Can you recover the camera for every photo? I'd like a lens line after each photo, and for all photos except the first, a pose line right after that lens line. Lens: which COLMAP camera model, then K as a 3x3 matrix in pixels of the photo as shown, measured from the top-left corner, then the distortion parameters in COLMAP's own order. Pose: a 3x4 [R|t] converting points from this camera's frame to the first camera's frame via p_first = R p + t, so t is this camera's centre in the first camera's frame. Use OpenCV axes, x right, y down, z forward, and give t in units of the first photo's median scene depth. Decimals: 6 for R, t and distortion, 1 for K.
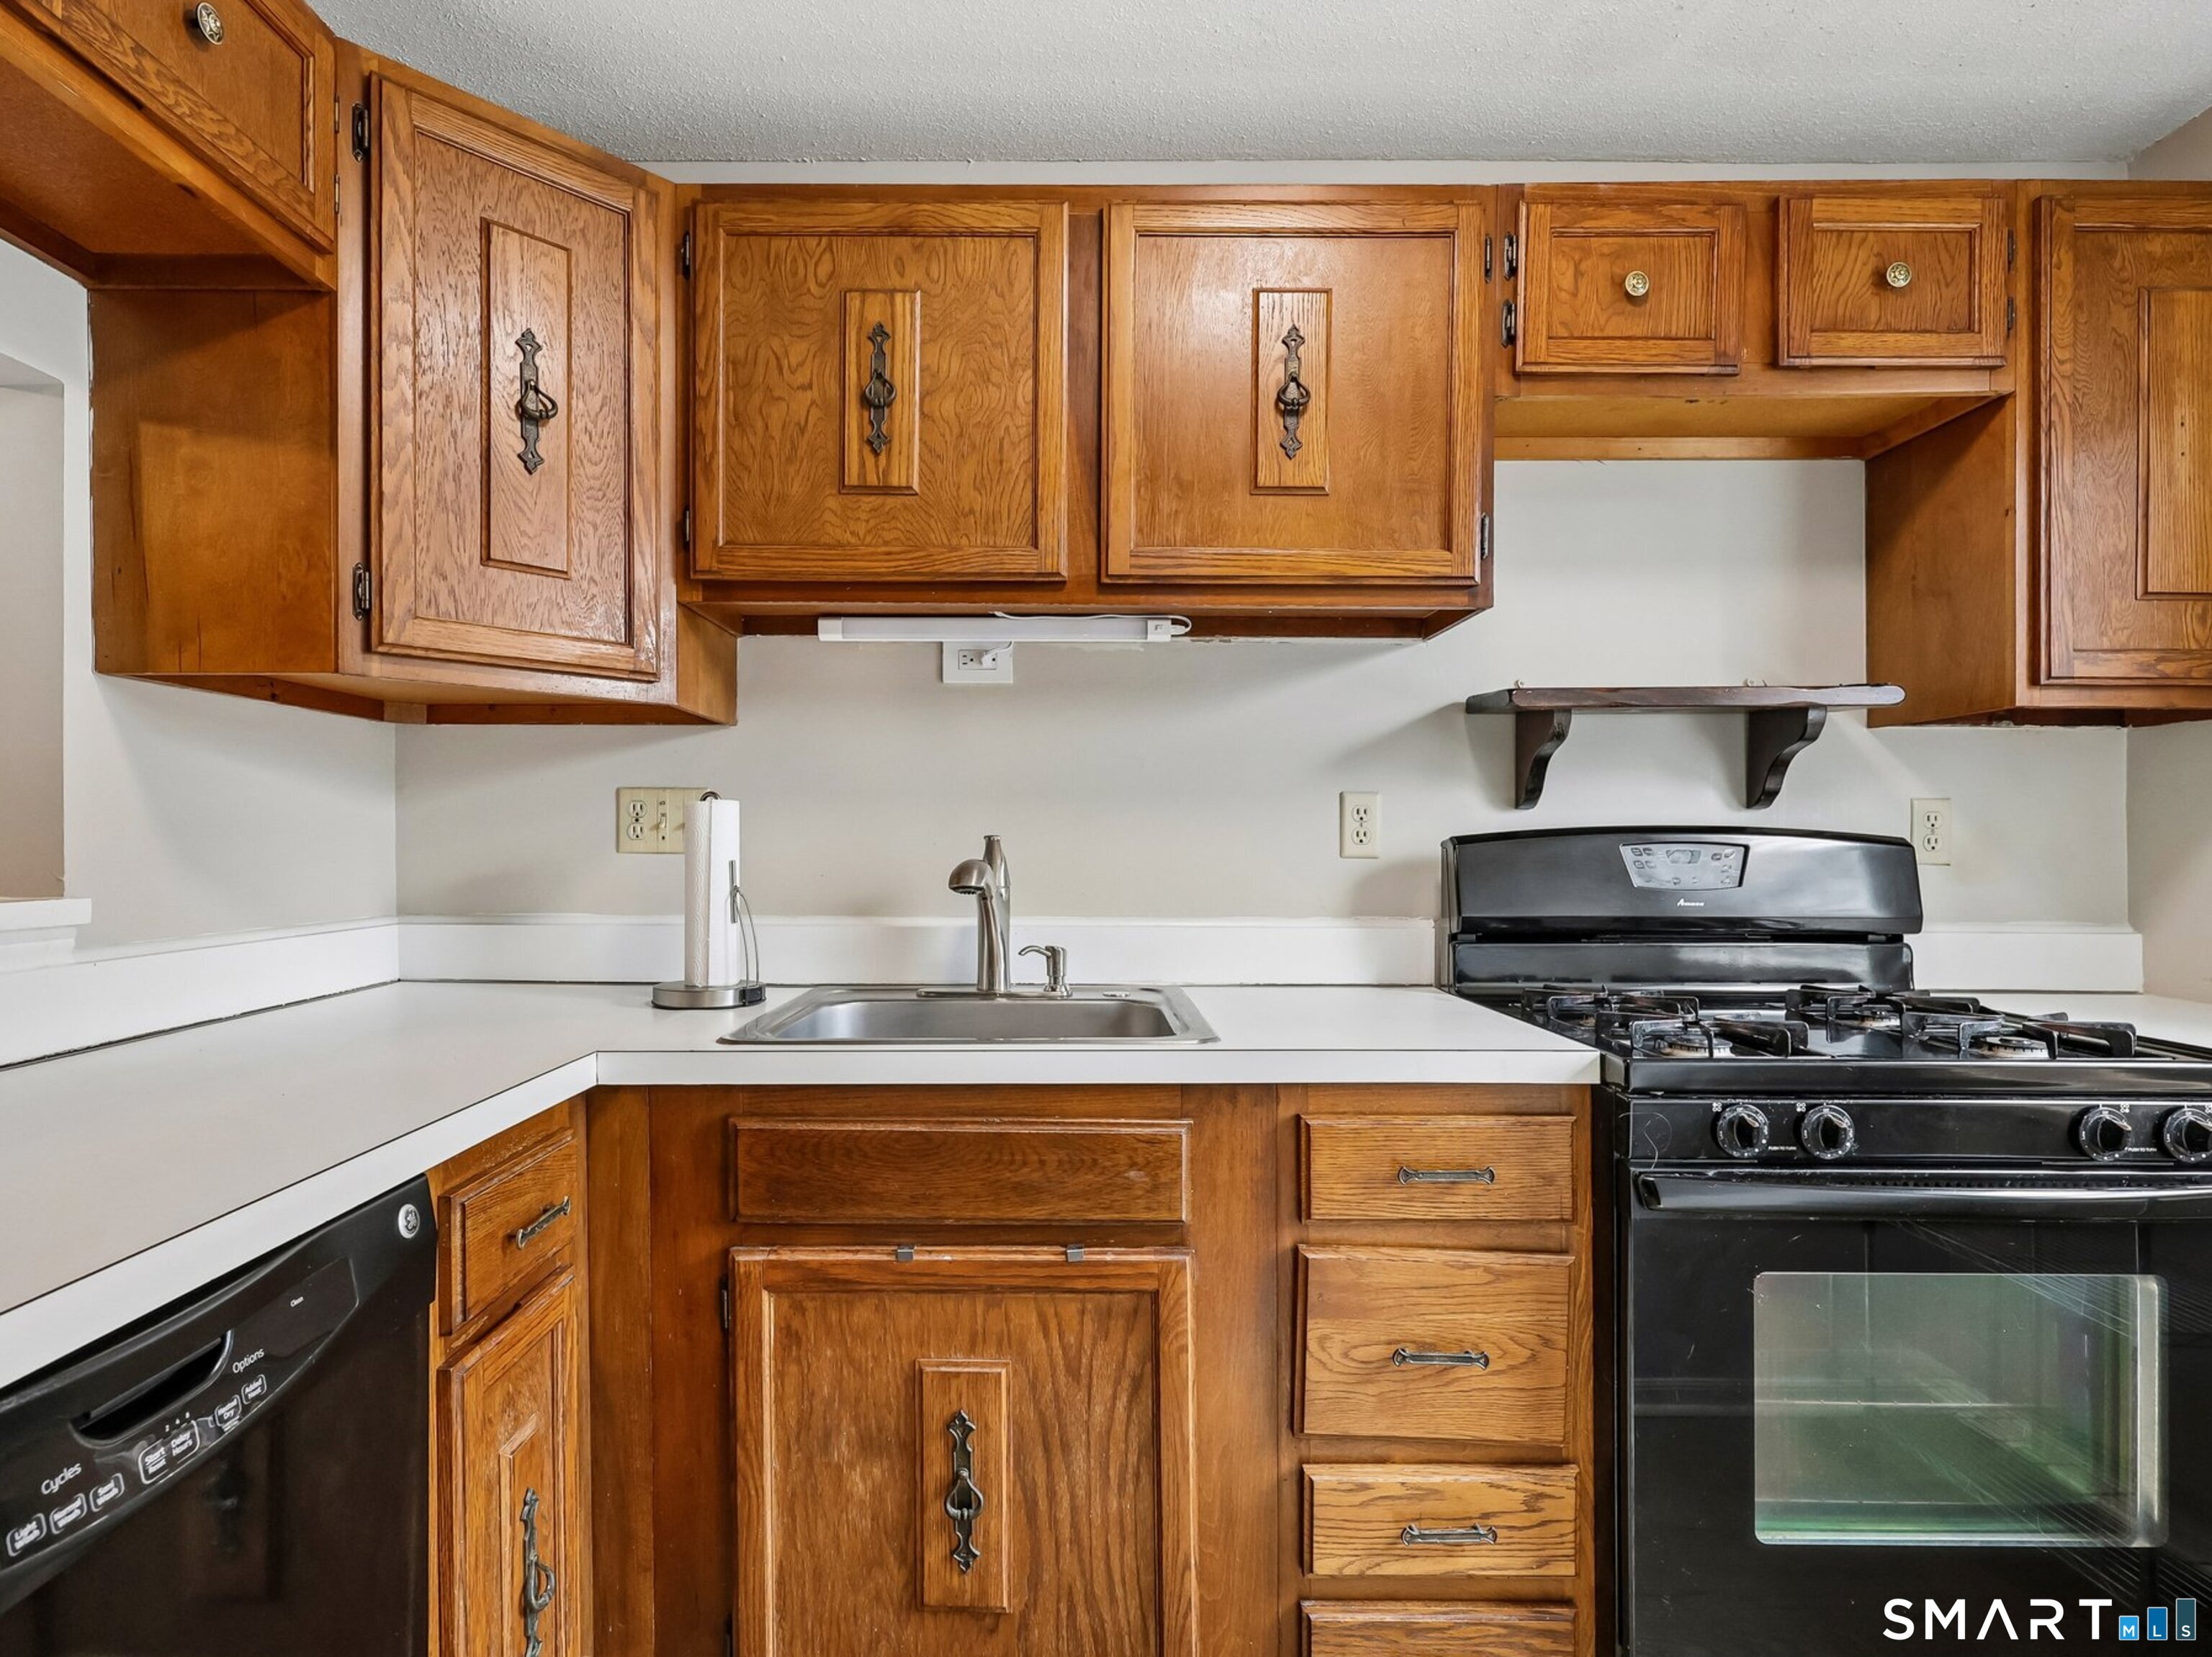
lens RADIAL K [[1109.0, 0, 1098.7], [0, 1109.0, 843.1], [0, 0, 1]] dist [-0.005505, 0.000252]
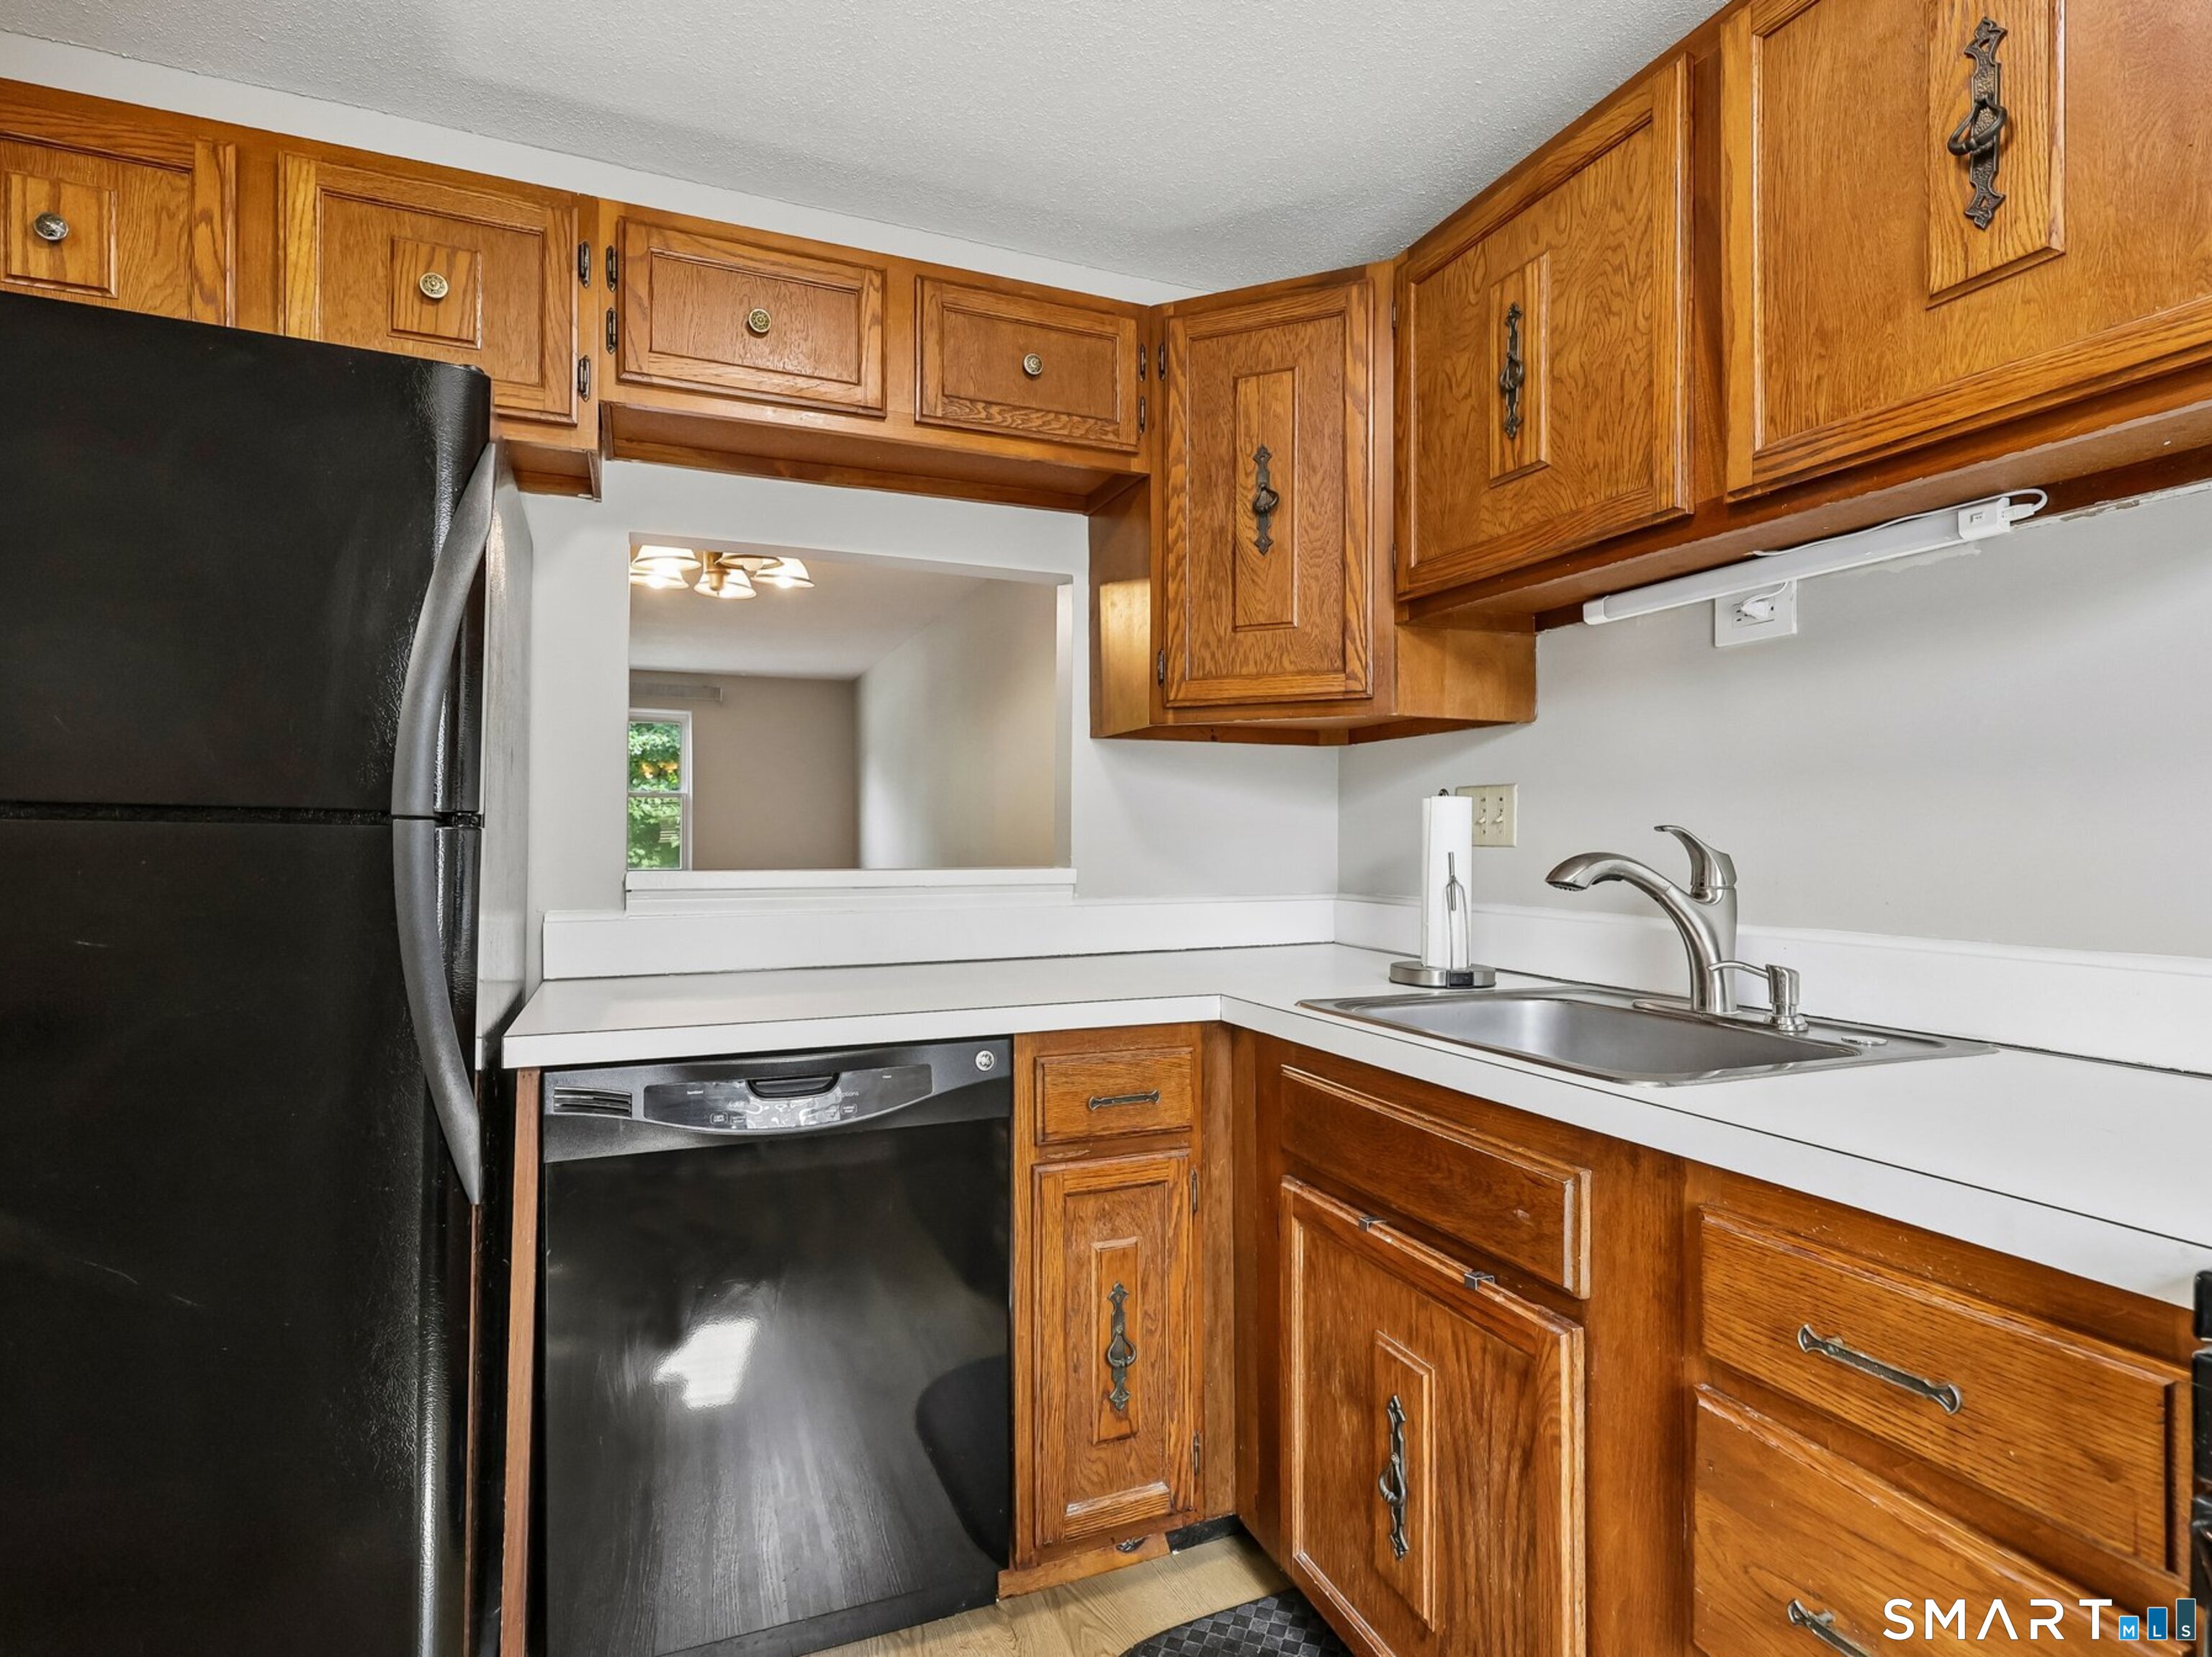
lens RADIAL K [[1109.0, 0, 1100.7], [0, 1109.0, 830.9], [0, 0, 1]] dist [-0.005505, 0.000252]
pose [[0.388294, -0.009612, -0.921486, 0.560105], [0.002165, 0.999952, -0.009518, 0.004902], [0.921533, 0.001701, 0.388296, 0.284593]]
